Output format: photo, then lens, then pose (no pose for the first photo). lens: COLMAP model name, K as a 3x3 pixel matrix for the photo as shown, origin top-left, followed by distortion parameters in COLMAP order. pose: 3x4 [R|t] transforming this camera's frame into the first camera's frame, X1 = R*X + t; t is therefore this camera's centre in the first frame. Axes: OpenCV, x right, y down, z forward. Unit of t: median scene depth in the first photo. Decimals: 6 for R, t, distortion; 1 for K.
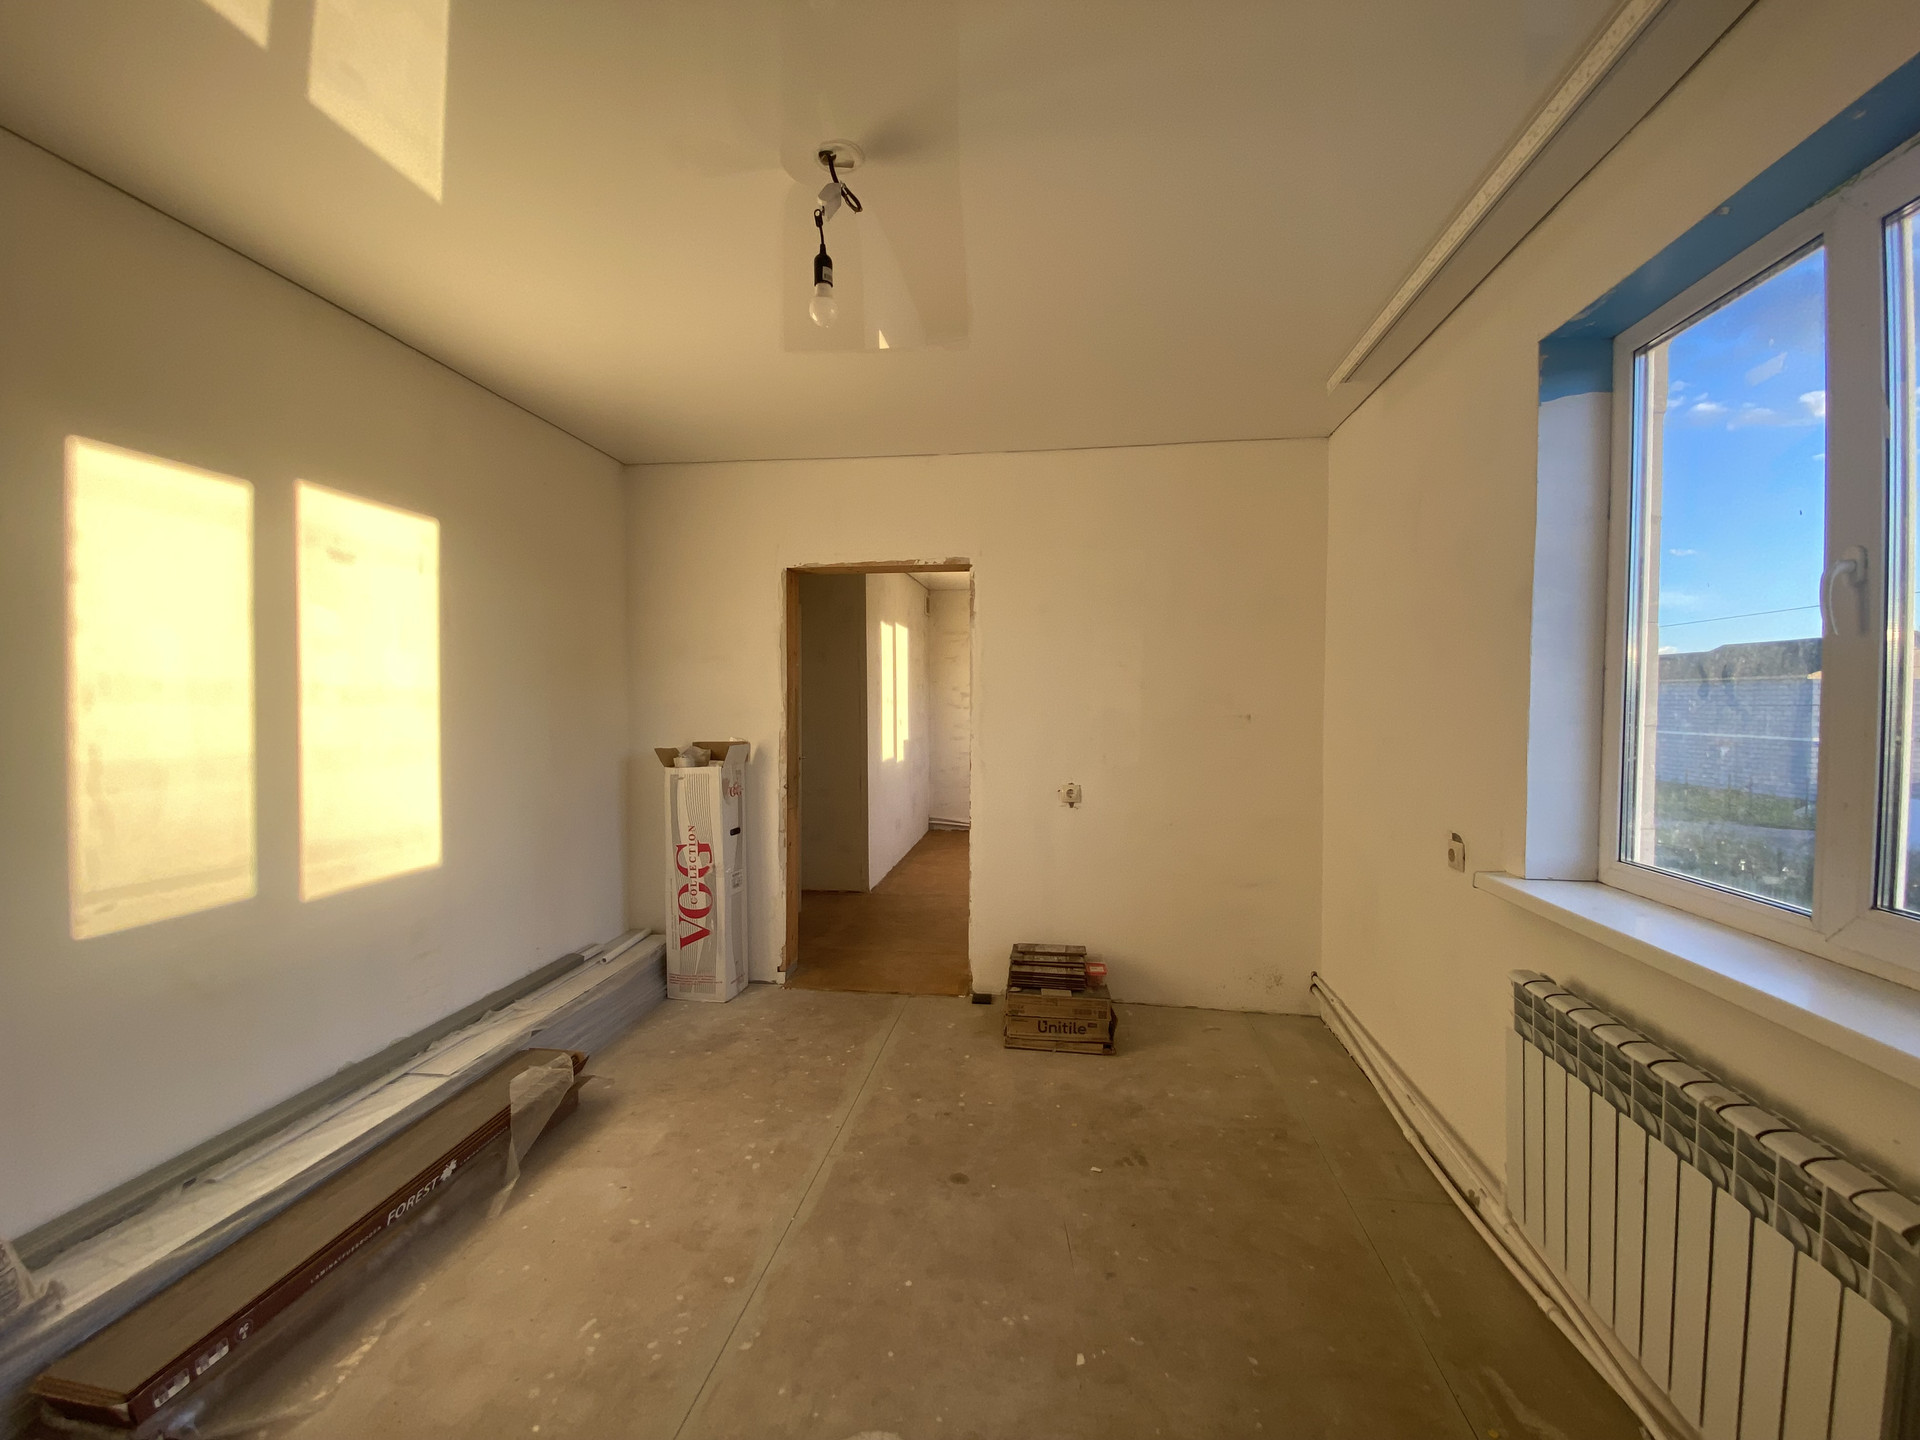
lens RADIAL K [[779.4, 0, 957.2], [0, 779.4, 718.7], [0, 0, 1]] dist [0.020448, -0.020354]
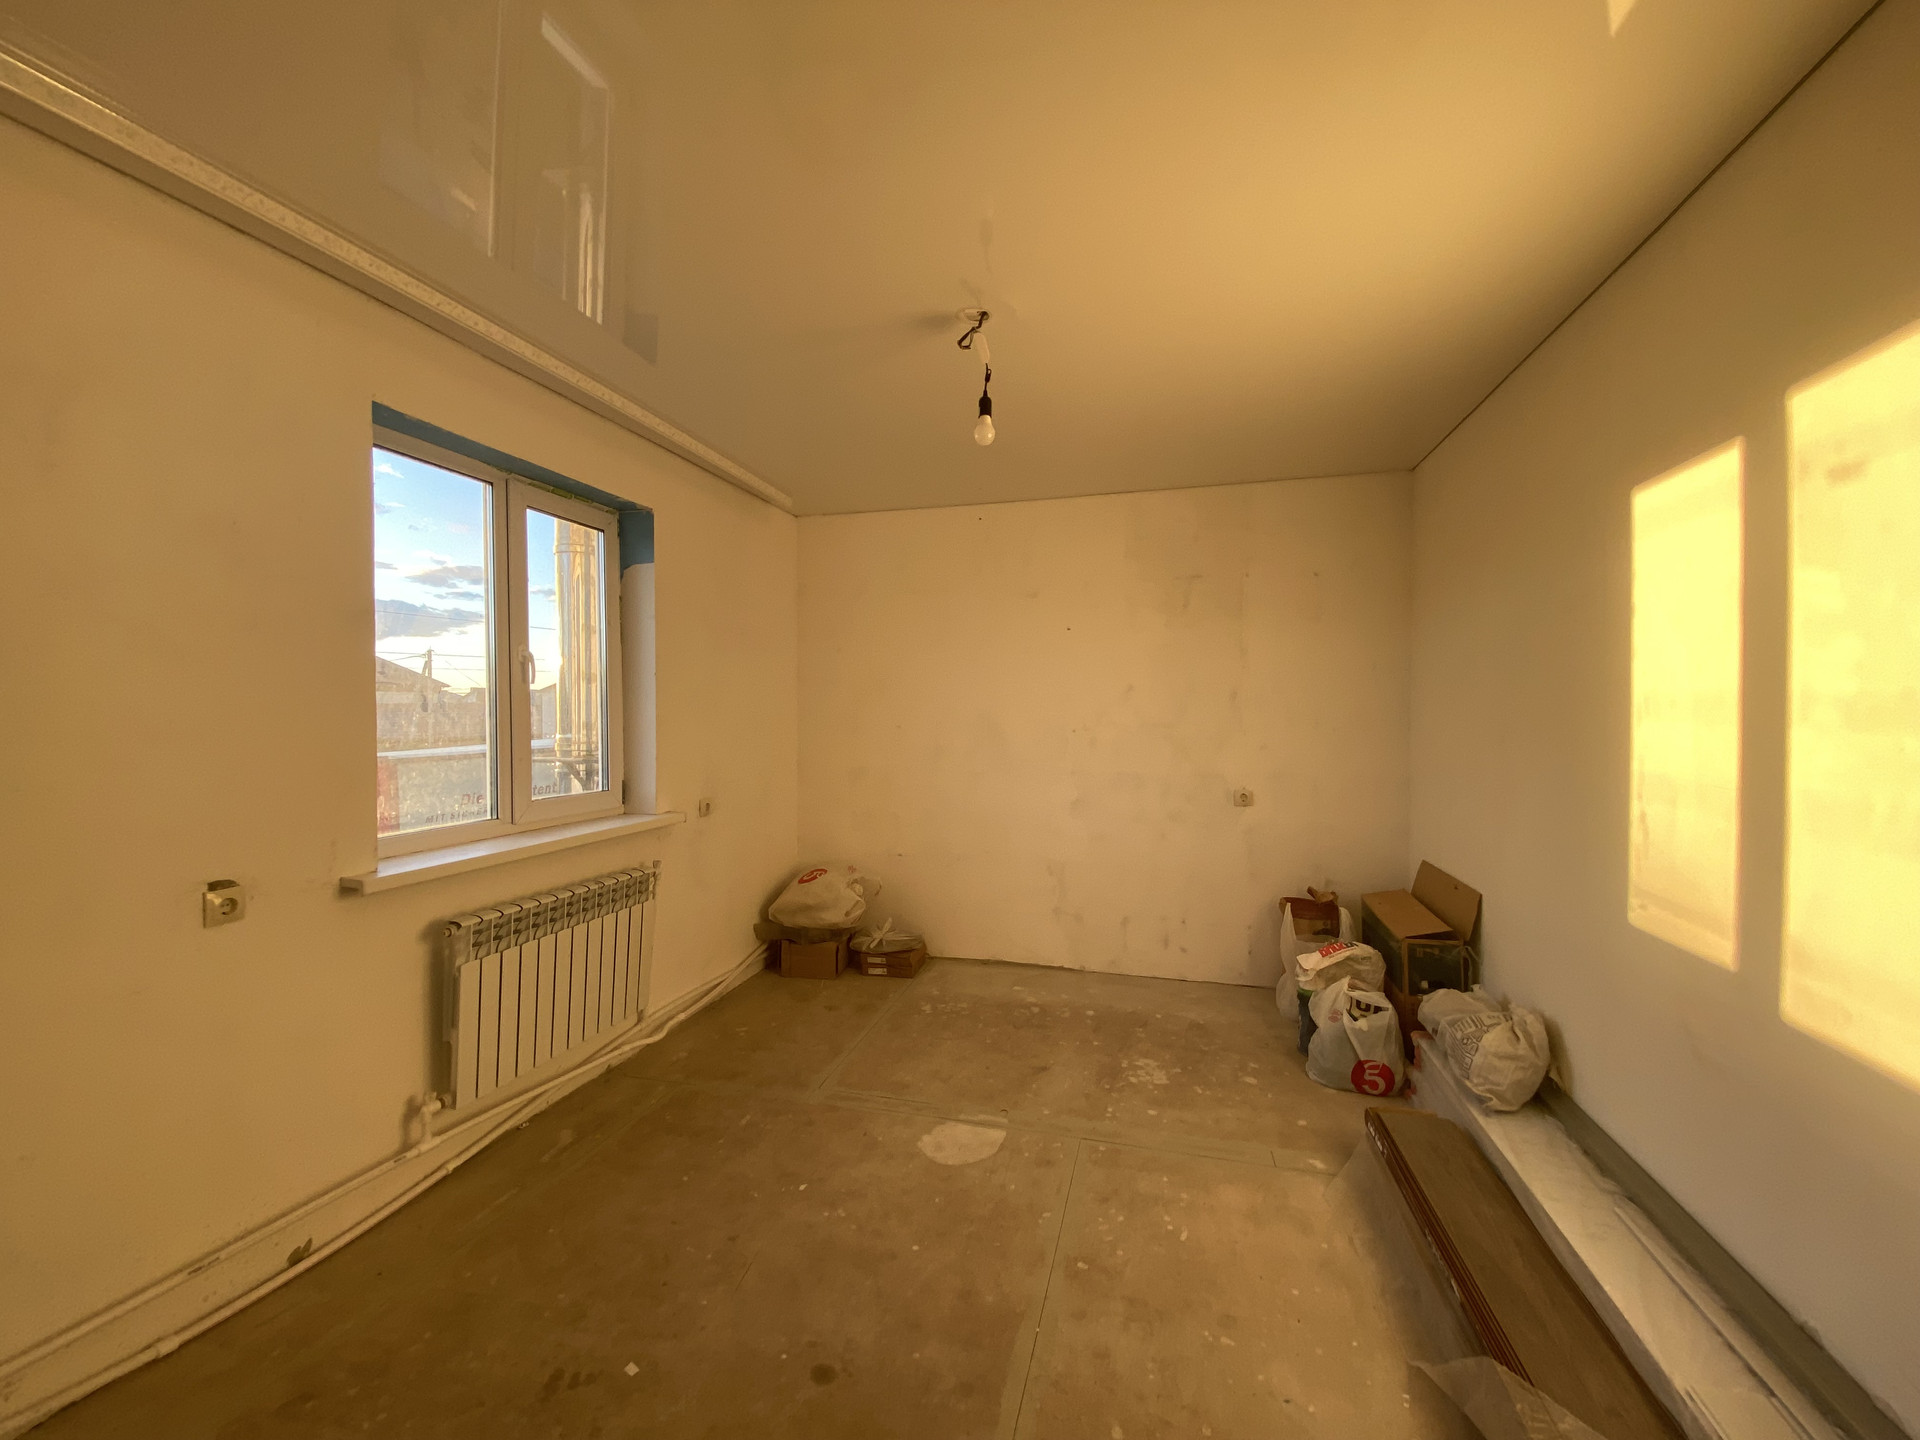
lens RADIAL K [[779.4, 0, 957.2], [0, 779.4, 718.7], [0, 0, 1]] dist [0.020448, -0.020354]
pose [[-0.991734, -0.003624, 0.128257, -0.230117], [0.000572, 0.999466, 0.032671, -0.048045], [-0.128307, 0.032474, -0.991203, 1.830885]]
